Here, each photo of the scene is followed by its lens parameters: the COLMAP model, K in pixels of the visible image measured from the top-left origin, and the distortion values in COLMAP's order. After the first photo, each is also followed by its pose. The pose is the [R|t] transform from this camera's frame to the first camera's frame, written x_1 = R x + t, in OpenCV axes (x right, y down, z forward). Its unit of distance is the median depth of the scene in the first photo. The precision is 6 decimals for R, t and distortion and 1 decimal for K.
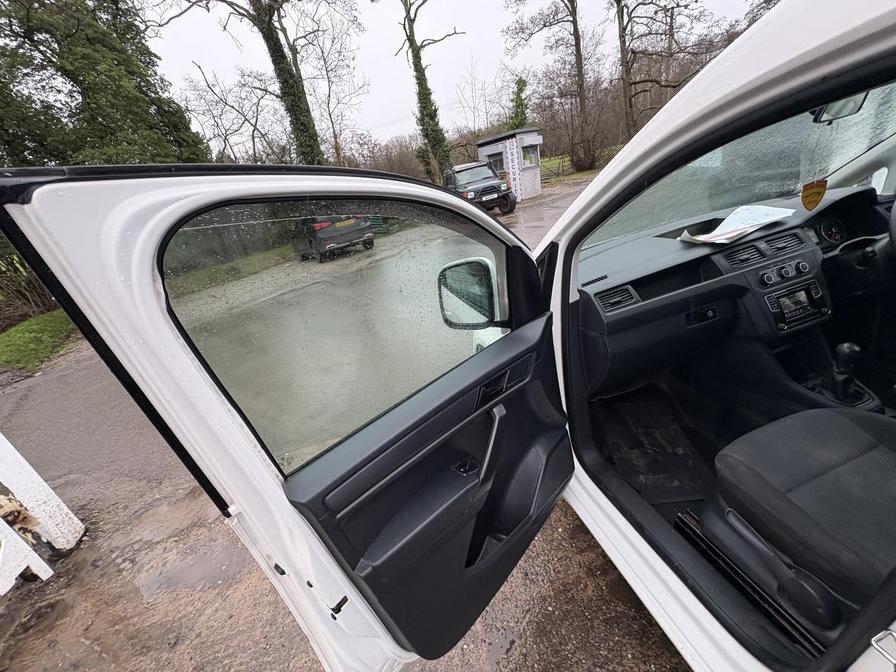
lens RADIAL K [[355.0, 0, 445.6], [0, 355.0, 335.7], [0, 0, 1]] dist [0.000221, 0.000064]
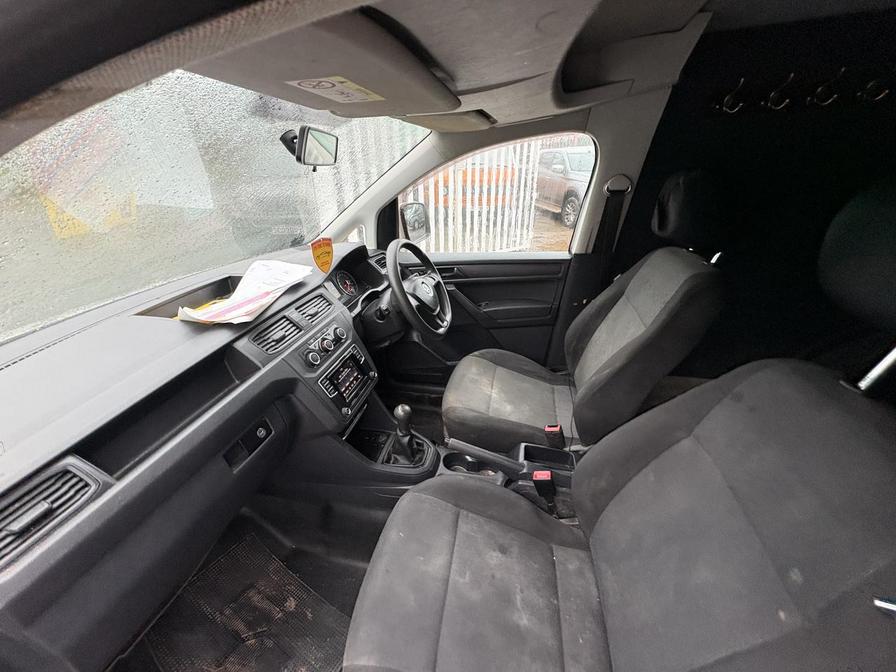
lens RADIAL K [[355.0, 0, 450.4], [0, 355.0, 334.9], [0, 0, 1]] dist [0.000221, 0.000064]
pose [[0.432683, -0.205575, 0.877795, 0.356205], [0.283440, 0.955303, 0.084013, -0.182971], [-0.855831, 0.212451, 0.471612, 0.357039]]
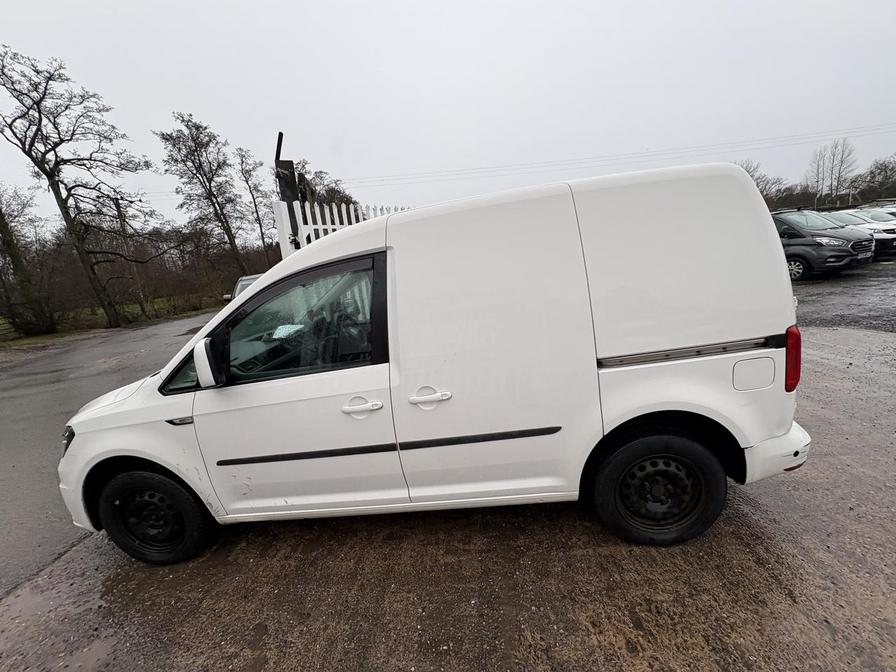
lens RADIAL K [[355.0, 0, 451.3], [0, 355.0, 335.2], [0, 0, 1]] dist [0.000221, 0.000064]
pose [[0.338498, -0.017139, 0.940811, -0.783789], [0.413969, 0.900591, -0.132537, 0.378122], [-0.845014, 0.434330, 0.311943, -0.425167]]
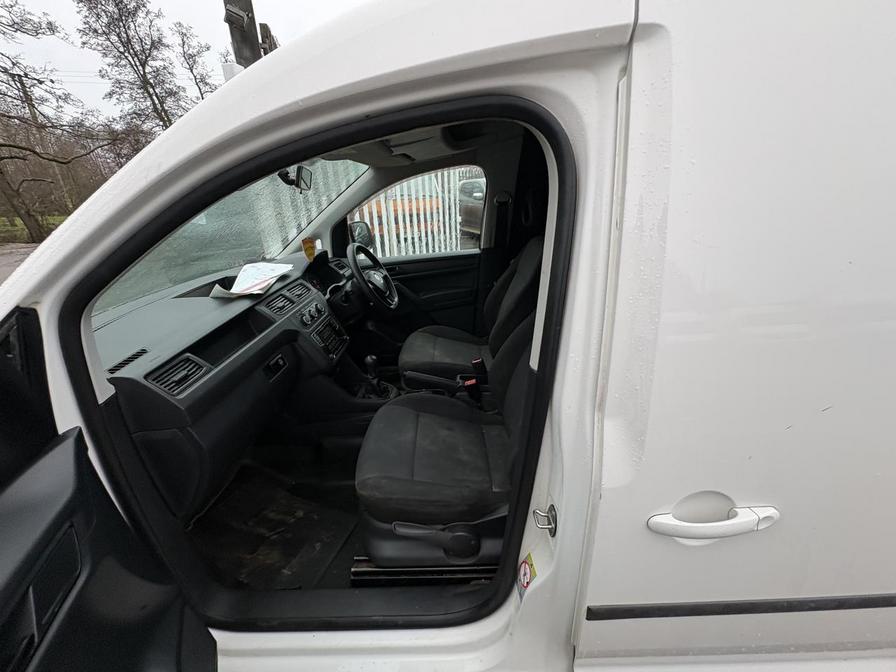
lens RADIAL K [[355.0, 0, 449.2], [0, 355.0, 336.0], [0, 0, 1]] dist [0.000221, 0.000064]
pose [[0.273219, -0.175500, 0.945807, -0.029269], [0.375709, 0.924592, 0.063031, -0.016015], [-0.885547, 0.338127, 0.318553, 0.256452]]
